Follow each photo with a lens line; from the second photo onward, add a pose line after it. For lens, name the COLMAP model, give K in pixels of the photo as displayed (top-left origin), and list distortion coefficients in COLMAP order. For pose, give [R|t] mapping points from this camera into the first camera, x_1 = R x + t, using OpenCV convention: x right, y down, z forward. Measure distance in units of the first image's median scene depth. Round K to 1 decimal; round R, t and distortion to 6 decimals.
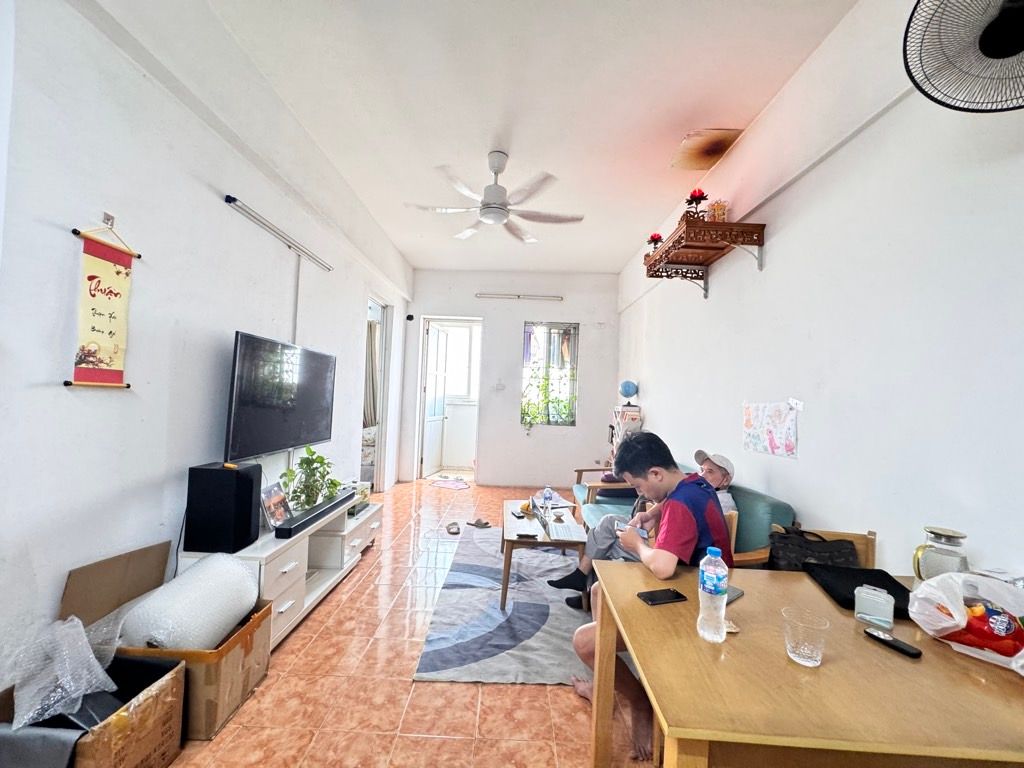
lens RADIAL K [[410.0, 0, 512.7], [0, 410.0, 383.7], [0, 0, 1]] dist [-0.005739, 0.001028]
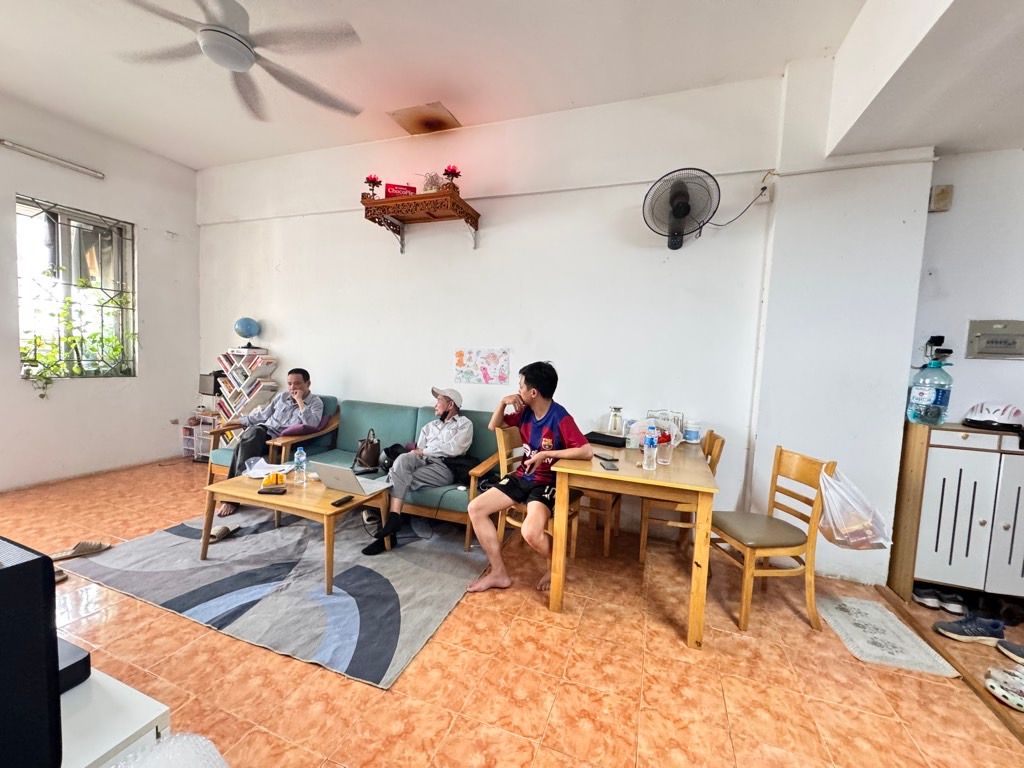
lens RADIAL K [[410.0, 0, 511.3], [0, 410.0, 384.0], [0, 0, 1]] dist [-0.005739, 0.001028]
pose [[0.337538, -0.085323, 0.937437, -0.674339], [-0.057250, 0.992179, 0.110919, 0.006831], [-0.939569, -0.091107, 0.330013, 0.422732]]
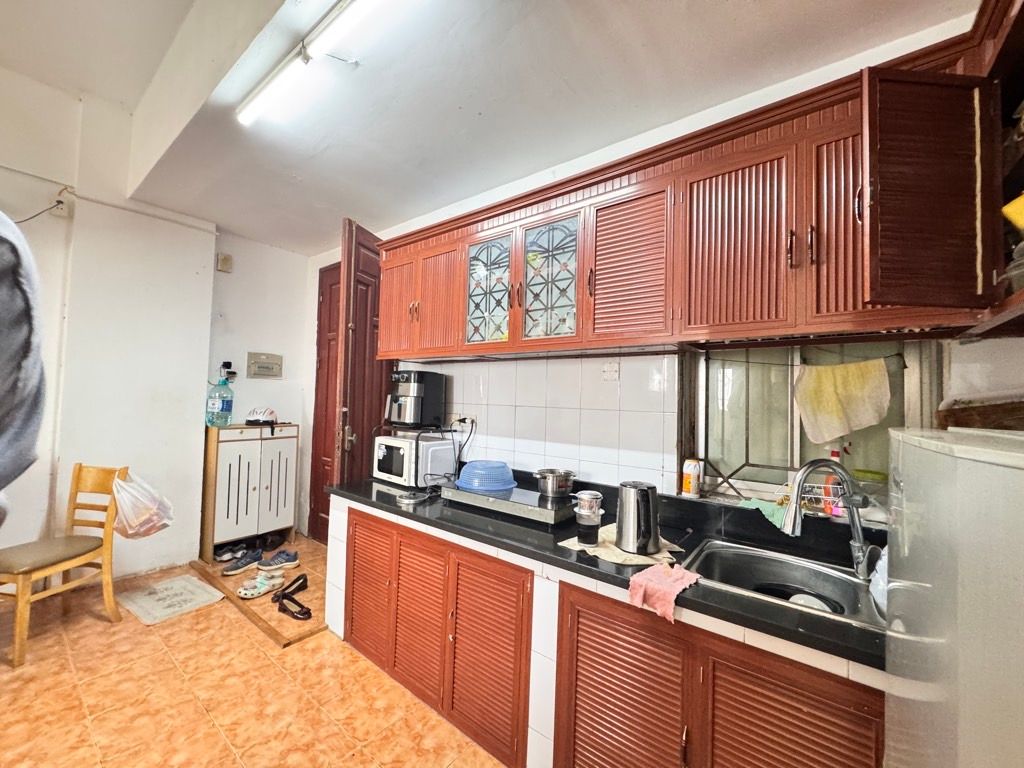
lens RADIAL K [[410.0, 0, 511.3], [0, 410.0, 384.6], [0, 0, 1]] dist [-0.005739, 0.001028]
pose [[-0.792647, -0.042032, 0.608230, -0.967083], [-0.074672, 0.996803, -0.028429, -0.013389], [-0.605090, -0.067952, -0.793252, 0.294312]]
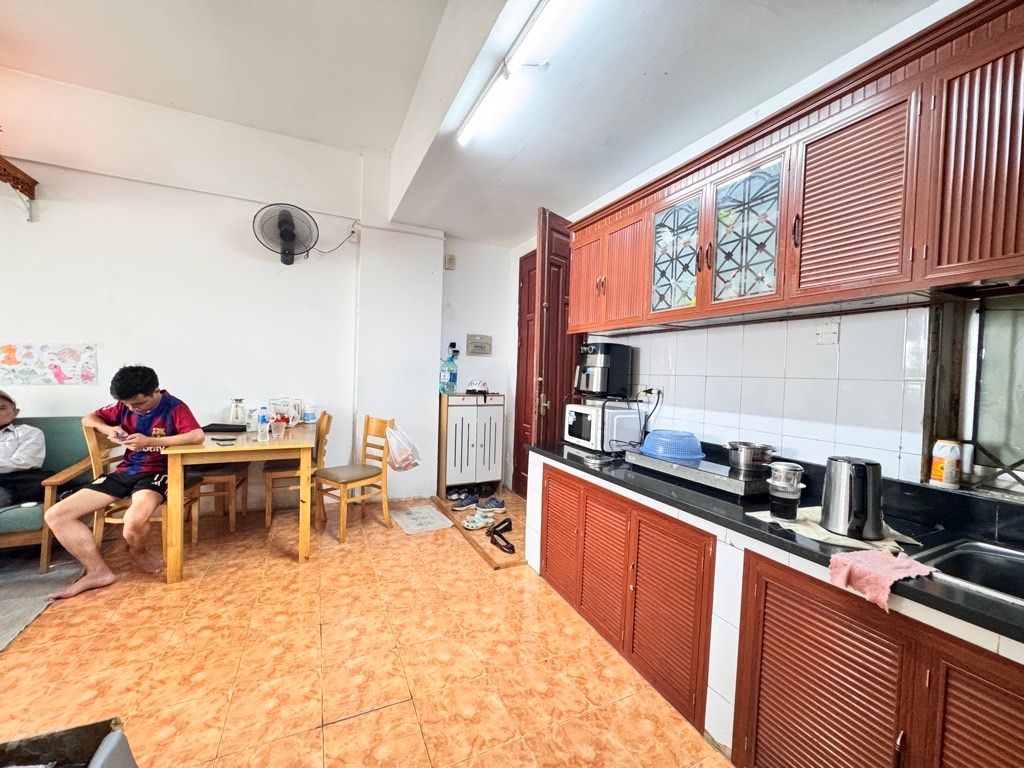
lens RADIAL K [[410.0, 0, 511.8], [0, 410.0, 384.3], [0, 0, 1]] dist [-0.005739, 0.001028]
pose [[-0.438782, -0.075836, 0.895388, -1.022892], [-0.072063, 0.996193, 0.049059, 0.013545], [-0.895700, -0.042998, -0.442576, 0.316091]]
